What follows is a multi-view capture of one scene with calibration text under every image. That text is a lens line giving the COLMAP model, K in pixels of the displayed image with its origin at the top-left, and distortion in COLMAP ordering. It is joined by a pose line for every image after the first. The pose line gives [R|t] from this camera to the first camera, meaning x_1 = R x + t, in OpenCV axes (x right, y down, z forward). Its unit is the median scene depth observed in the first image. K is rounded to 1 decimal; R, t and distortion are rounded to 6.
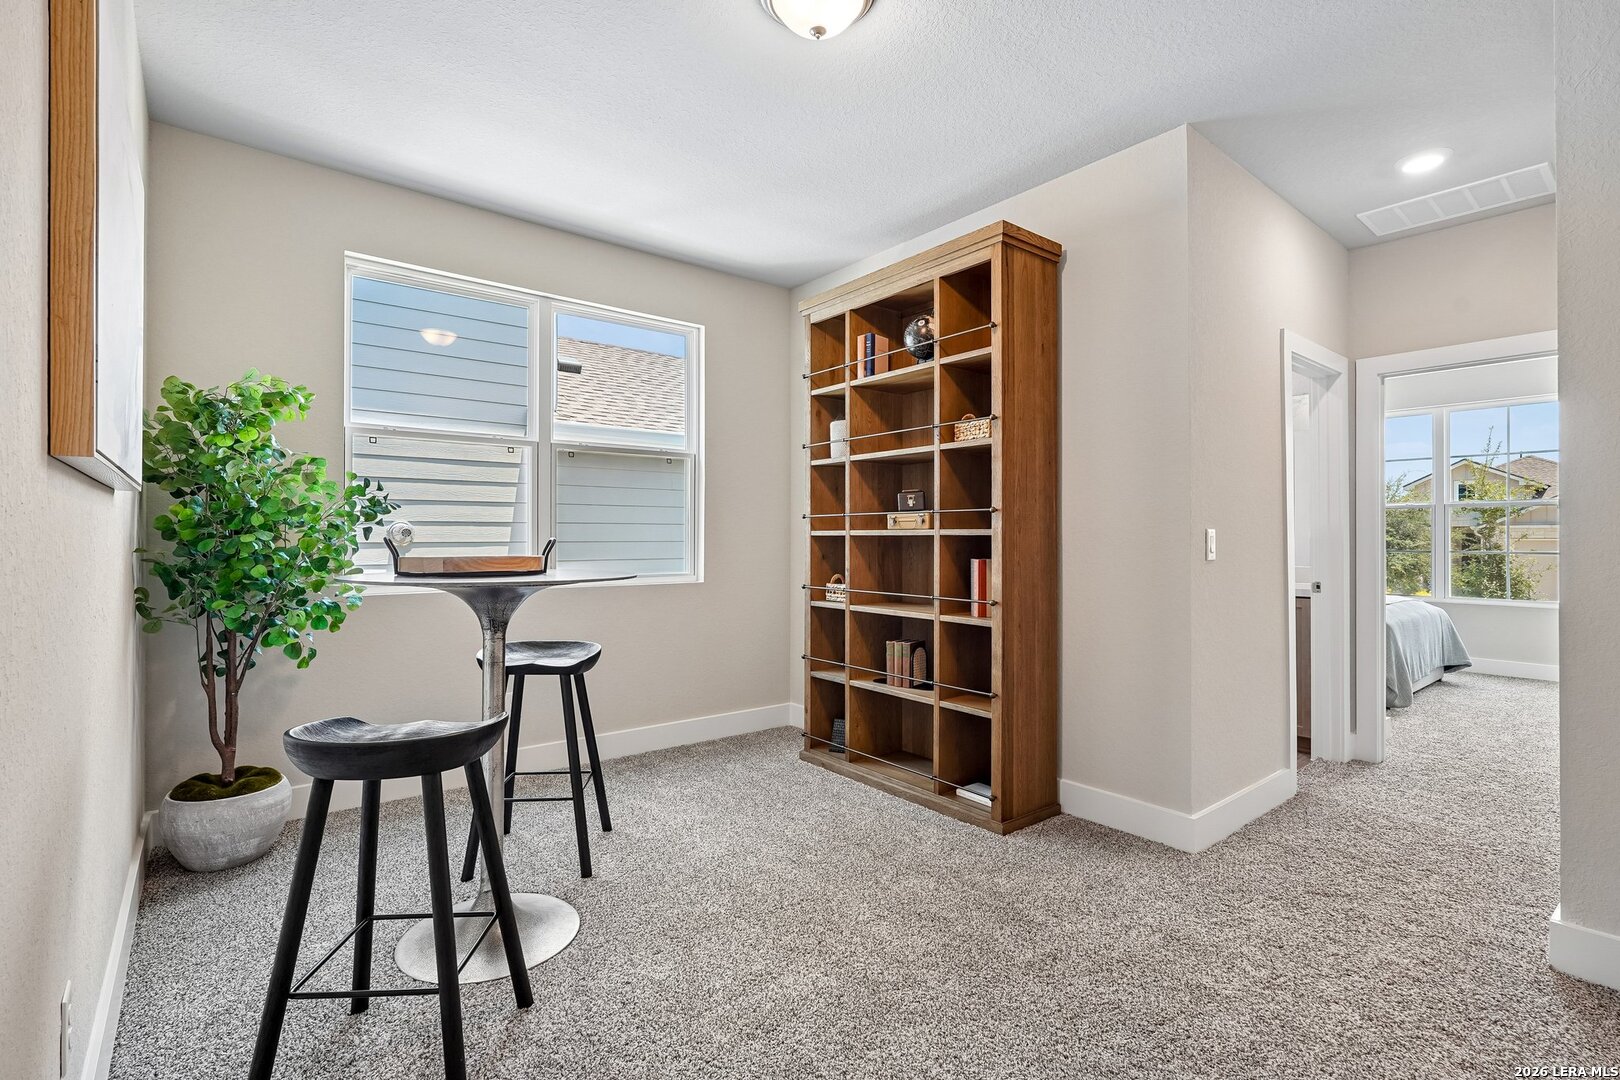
lens RADIAL K [[746.7, 0, 806.1], [0, 746.7, 534.8], [0, 0, 1]] dist [-0.012509, -0.000054]
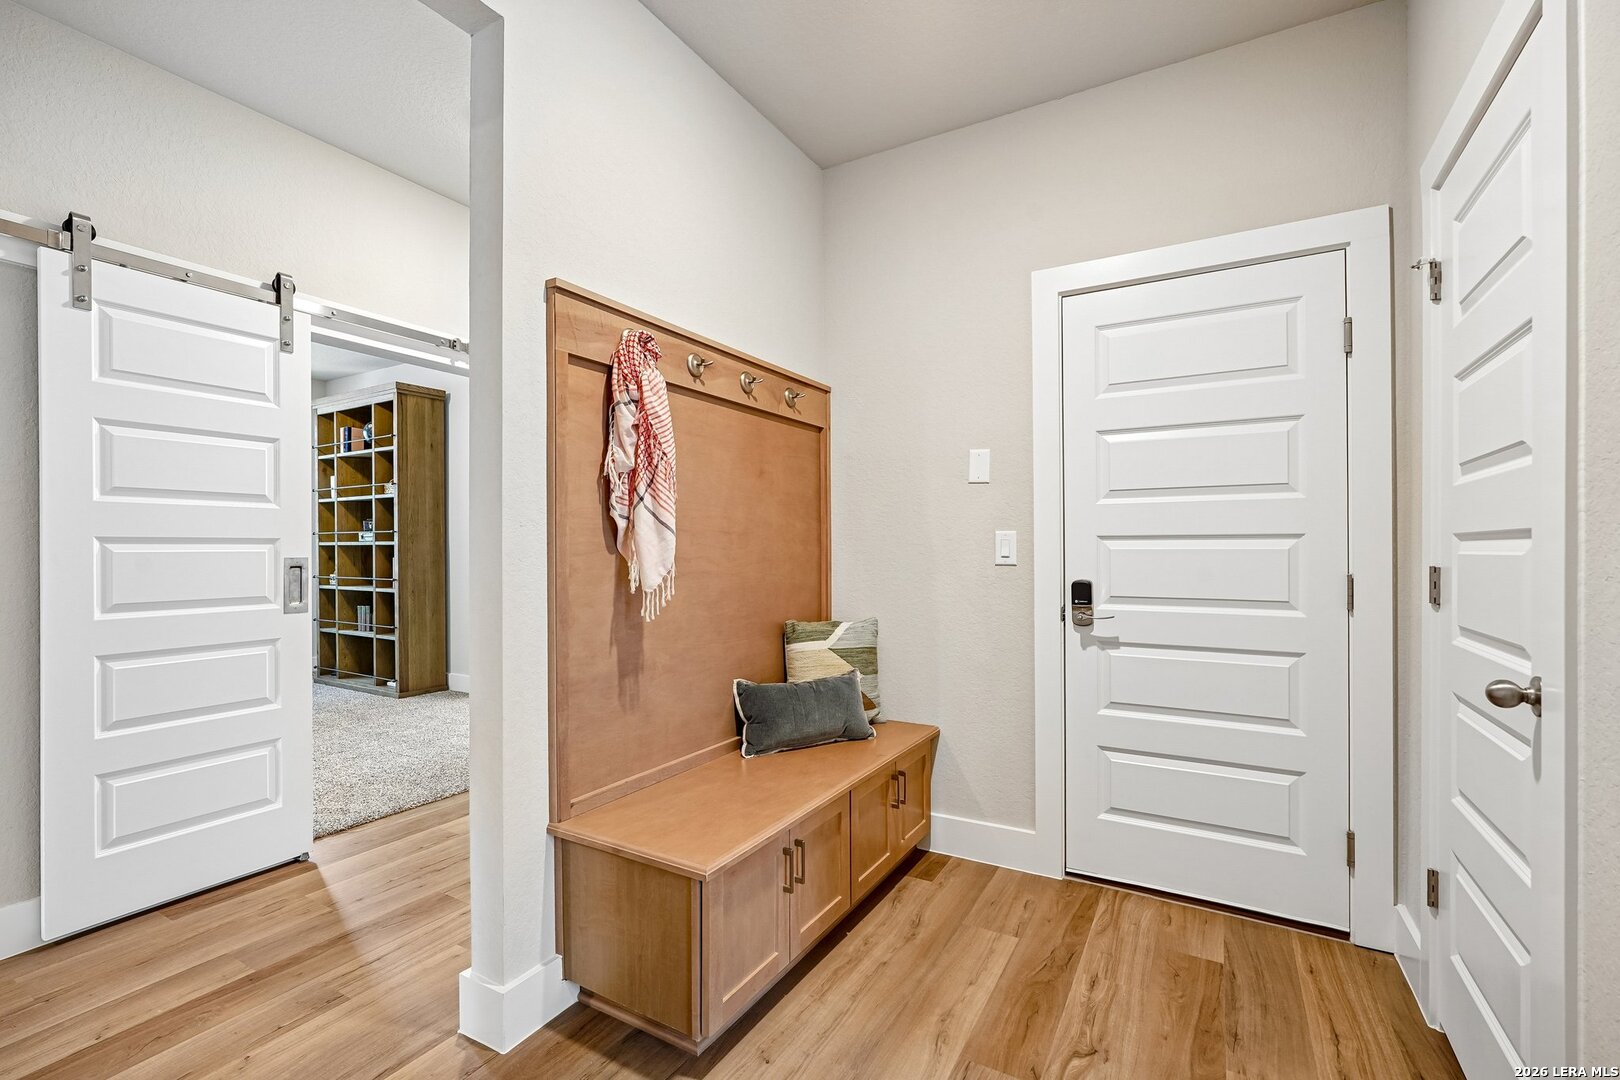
lens RADIAL K [[710.3, 0, 802.1], [0, 710.3, 543.3], [0, 0, 1]] dist [-0.006673, 0.002053]
pose [[0.938197, -0.004629, 0.346072, 0.560294], [0.004055, 0.999989, 0.002382, -0.002985], [-0.346079, -0.000832, 0.938205, -0.995062]]
